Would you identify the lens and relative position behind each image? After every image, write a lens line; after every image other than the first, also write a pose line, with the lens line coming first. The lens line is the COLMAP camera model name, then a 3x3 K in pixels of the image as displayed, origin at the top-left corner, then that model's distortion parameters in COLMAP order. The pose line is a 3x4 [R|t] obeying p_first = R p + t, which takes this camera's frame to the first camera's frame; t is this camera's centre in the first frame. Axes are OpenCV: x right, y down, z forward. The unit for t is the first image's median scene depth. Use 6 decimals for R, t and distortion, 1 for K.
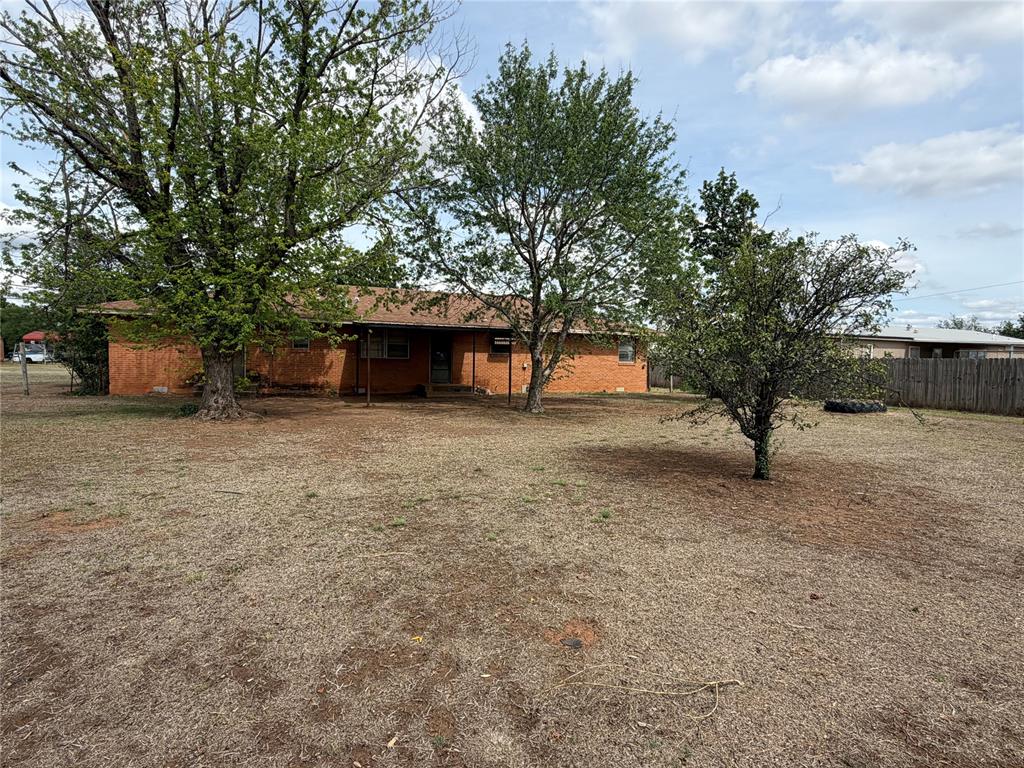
lens RADIAL K [[588.0, 0, 523.0], [0, 588.0, 380.8], [0, 0, 1]] dist [0.038021, 0.016356]
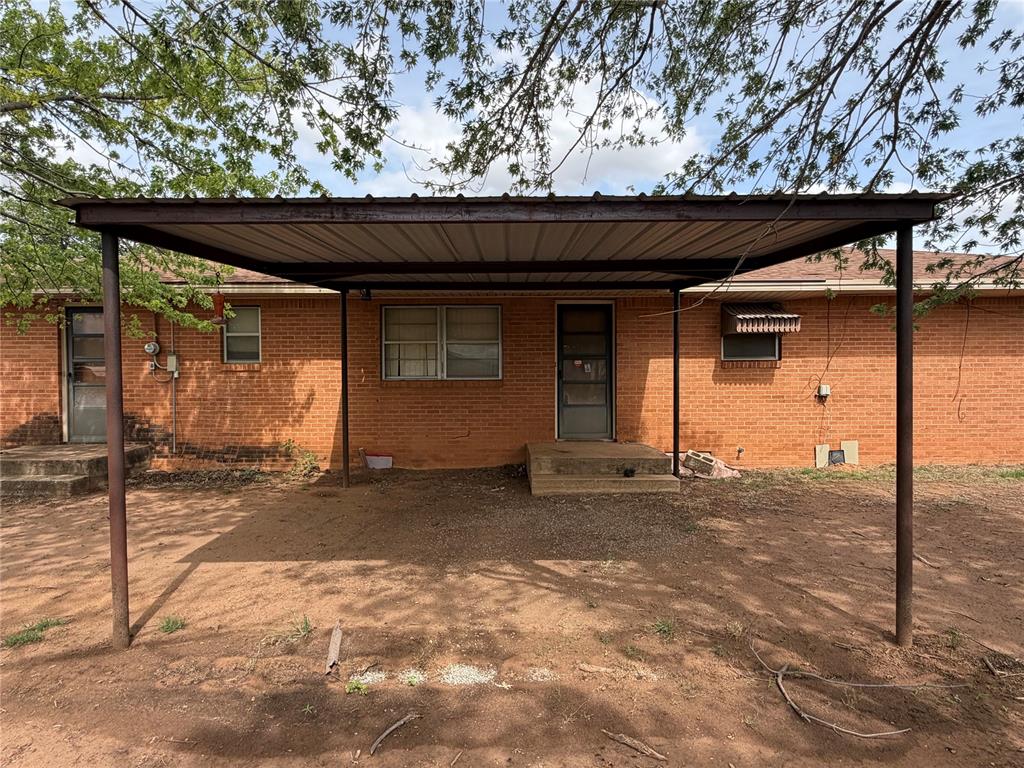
lens RADIAL K [[588.0, 0, 516.0], [0, 588.0, 385.9], [0, 0, 1]] dist [0.038021, 0.016356]
pose [[0.942104, -0.019273, -0.334766, -0.052829], [0.010221, 0.999533, -0.028781, -0.020905], [0.335164, 0.023693, 0.941862, 0.604881]]
